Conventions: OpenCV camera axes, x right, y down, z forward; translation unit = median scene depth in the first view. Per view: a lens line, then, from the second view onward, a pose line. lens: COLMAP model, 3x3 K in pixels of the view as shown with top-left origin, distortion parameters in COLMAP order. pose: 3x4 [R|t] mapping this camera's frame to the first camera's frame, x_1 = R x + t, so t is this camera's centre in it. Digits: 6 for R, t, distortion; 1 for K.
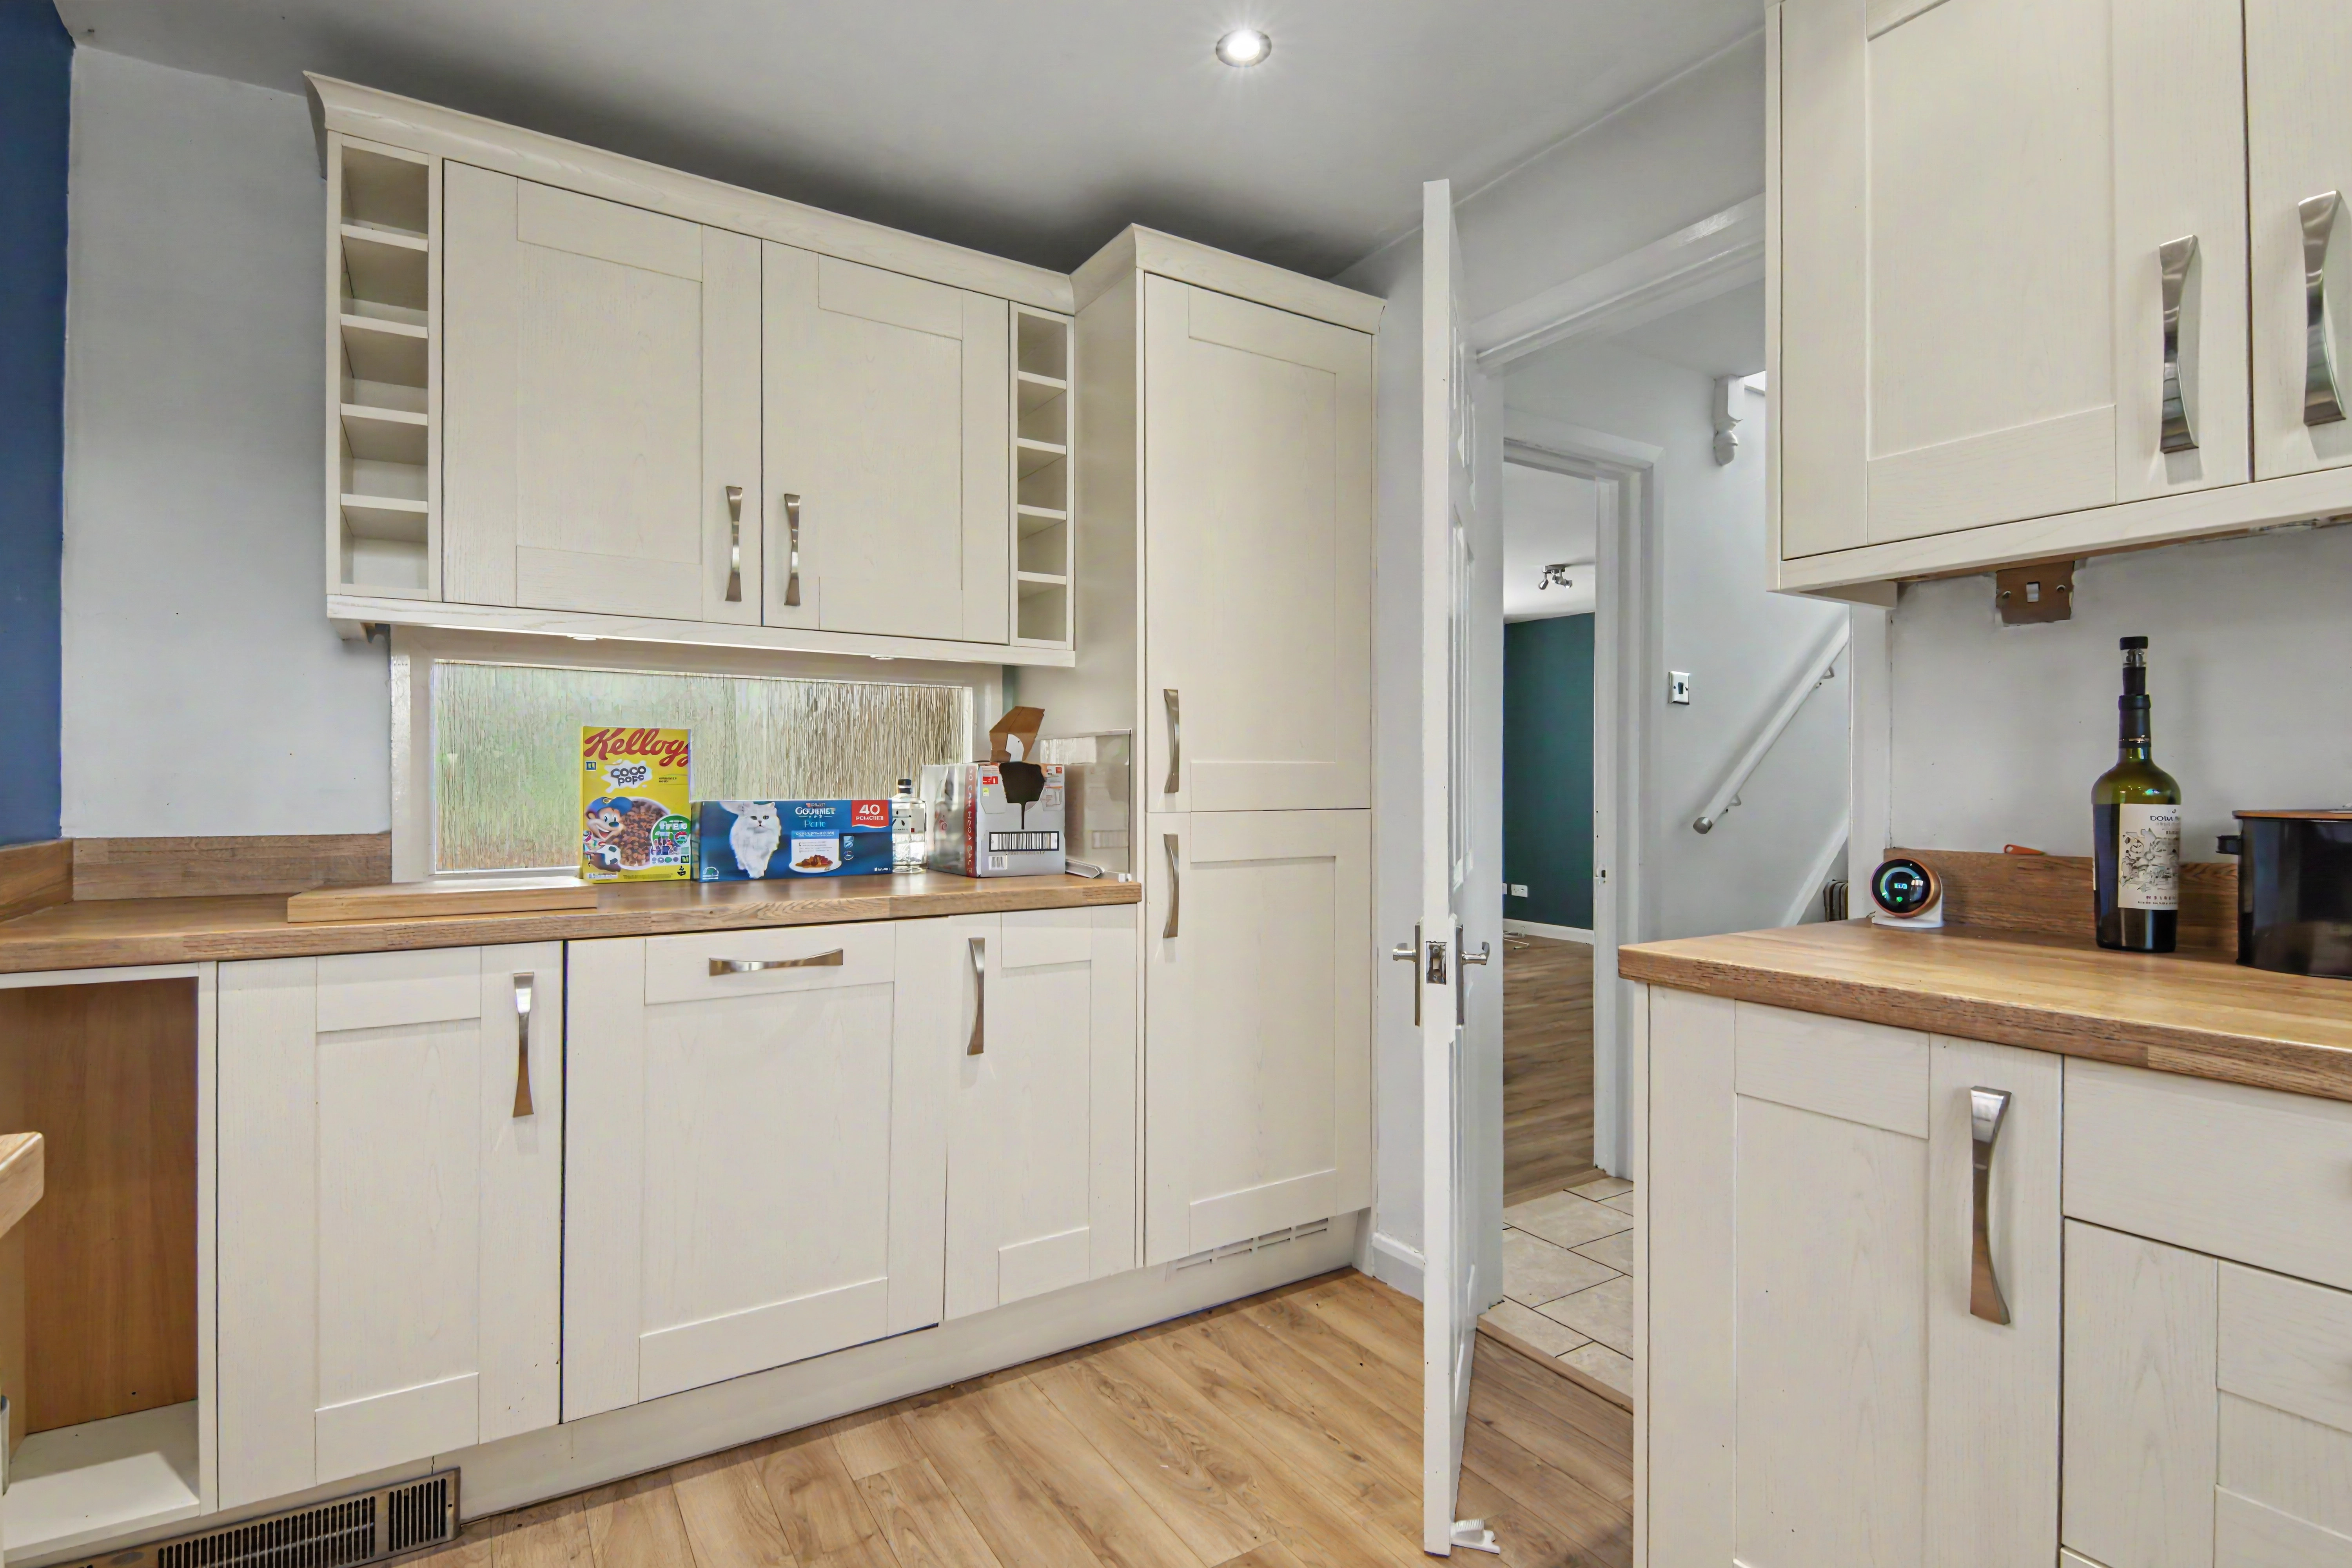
lens RADIAL K [[1130.5, 0, 1156.6], [0, 1130.5, 774.7], [0, 0, 1]] dist [0.024901, -0.017568]
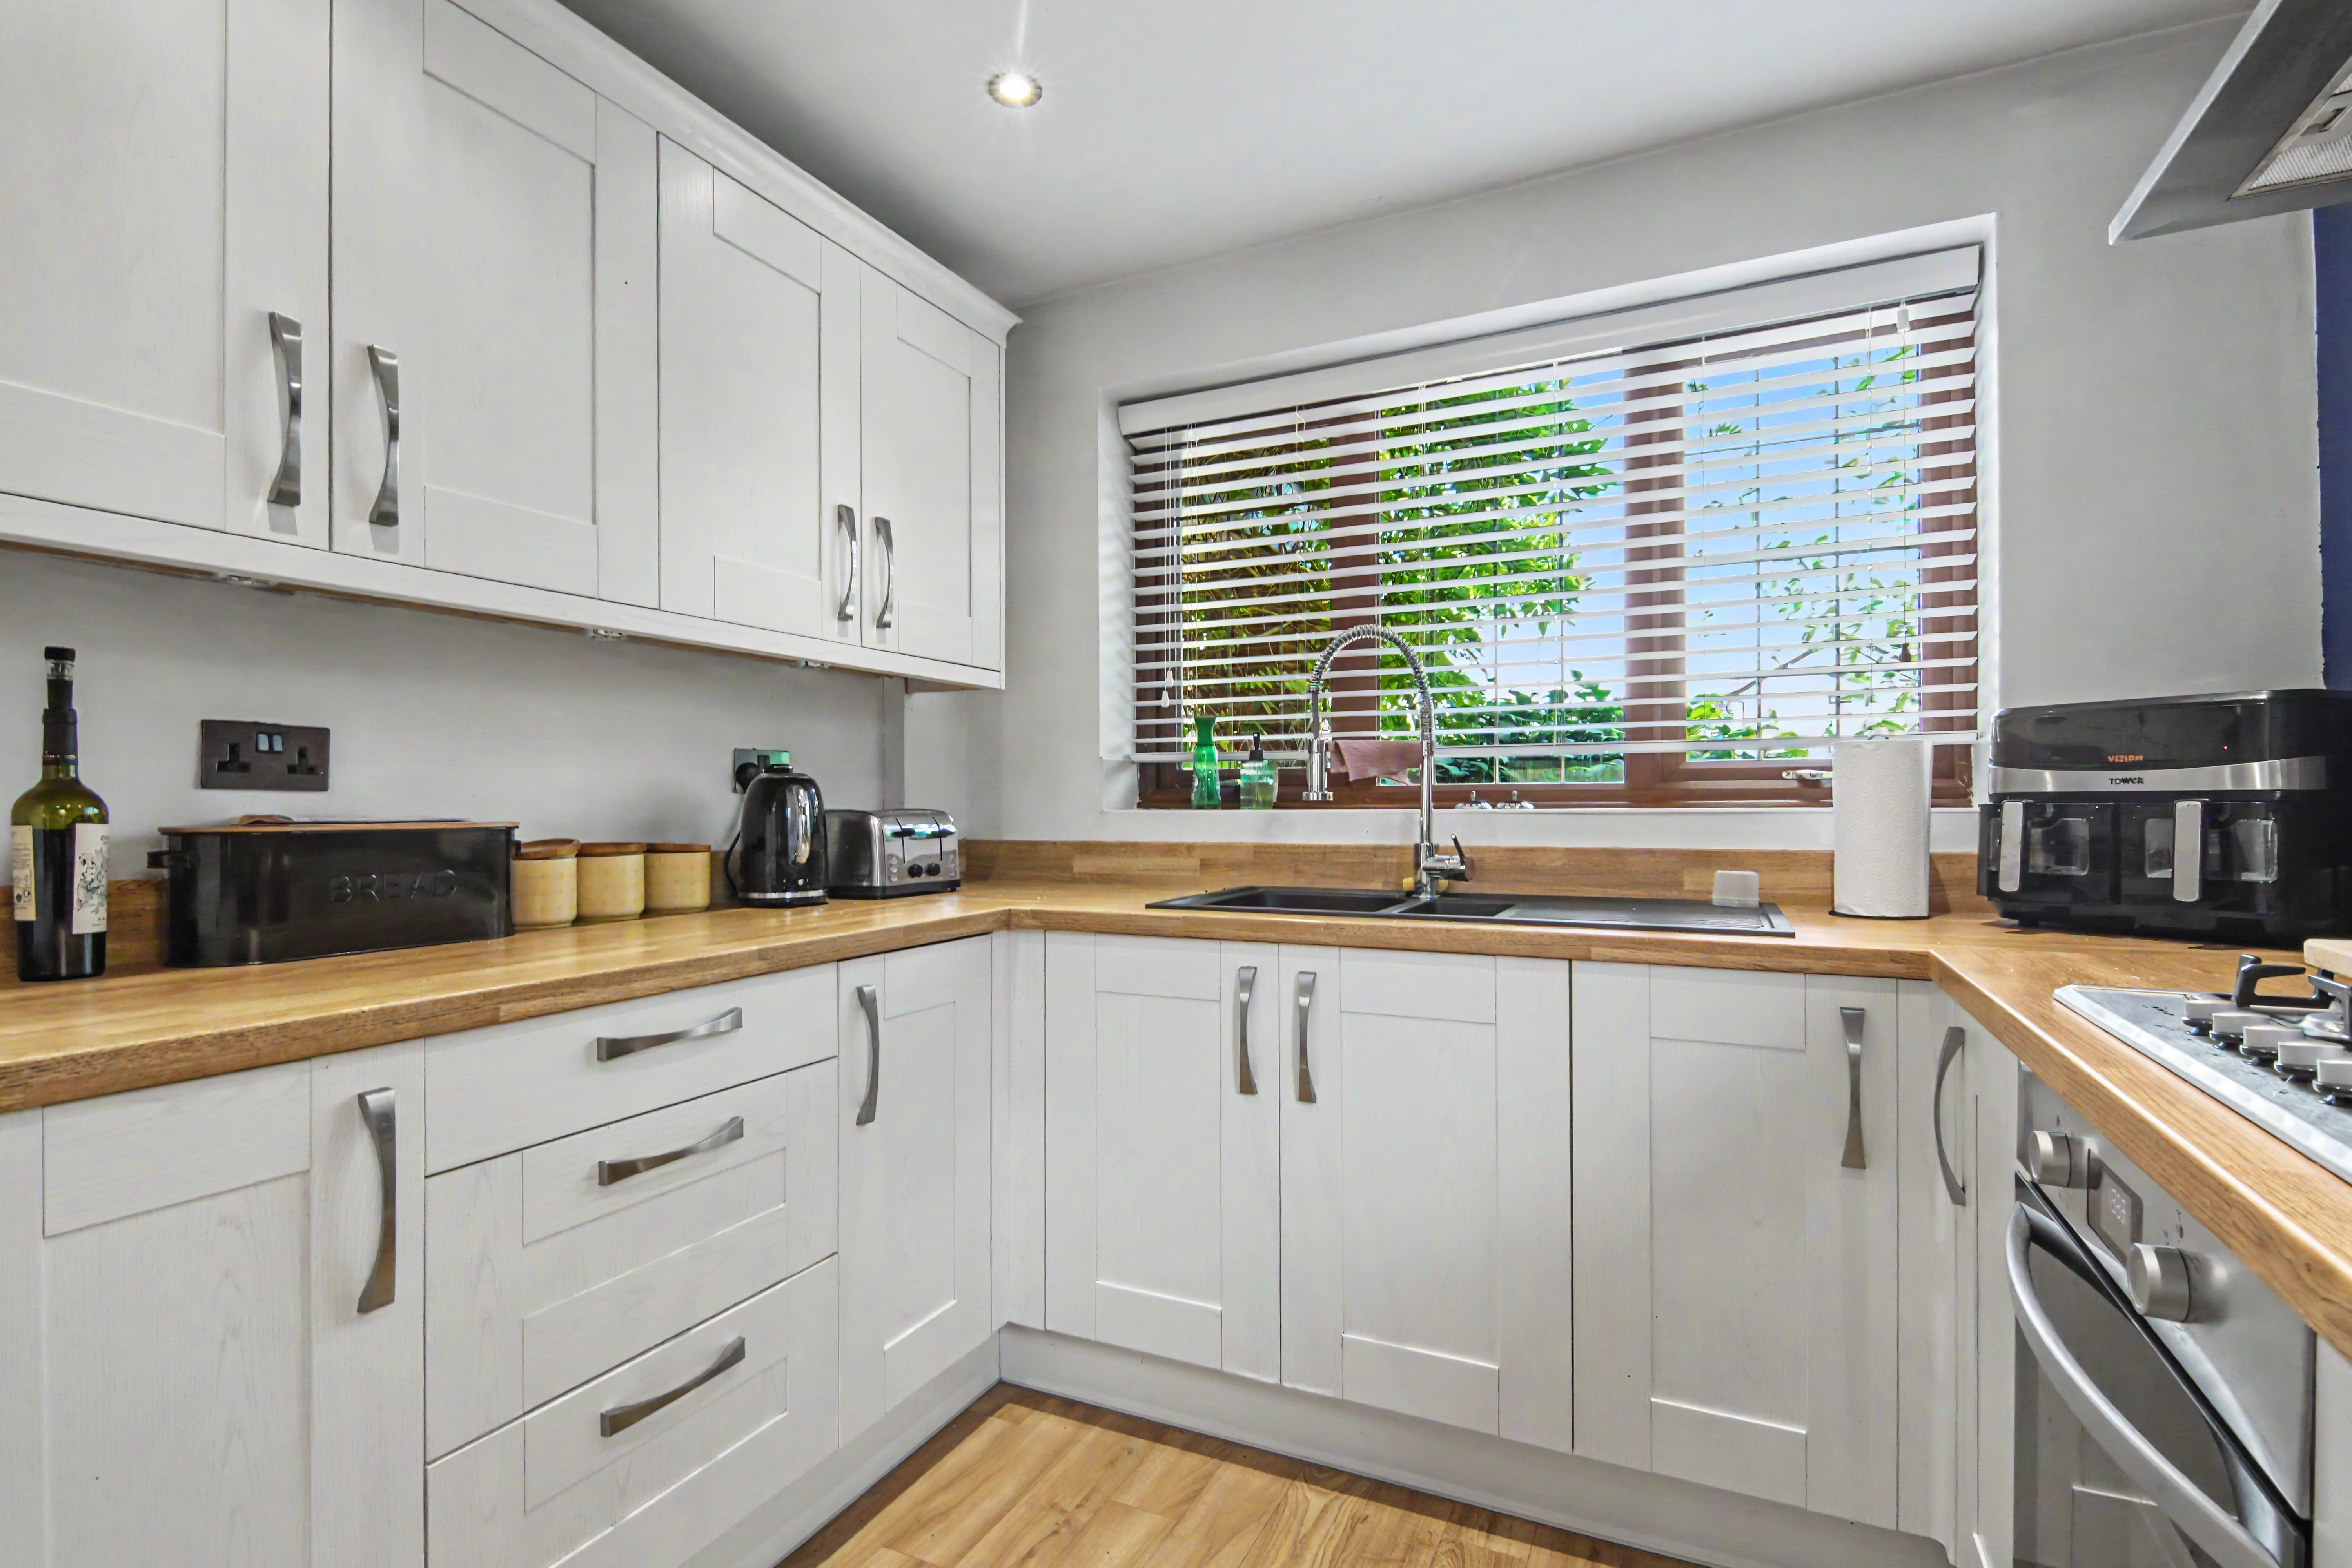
lens RADIAL K [[1138.3, 0, 1153.9], [0, 1138.3, 781.6], [0, 0, 1]] dist [0.033146, -0.018938]
pose [[-0.513306, 0.014062, 0.858091, -0.444444], [-0.003834, 0.999818, -0.018678, 0.004605], [-0.858197, -0.012877, -0.513158, 0.733692]]
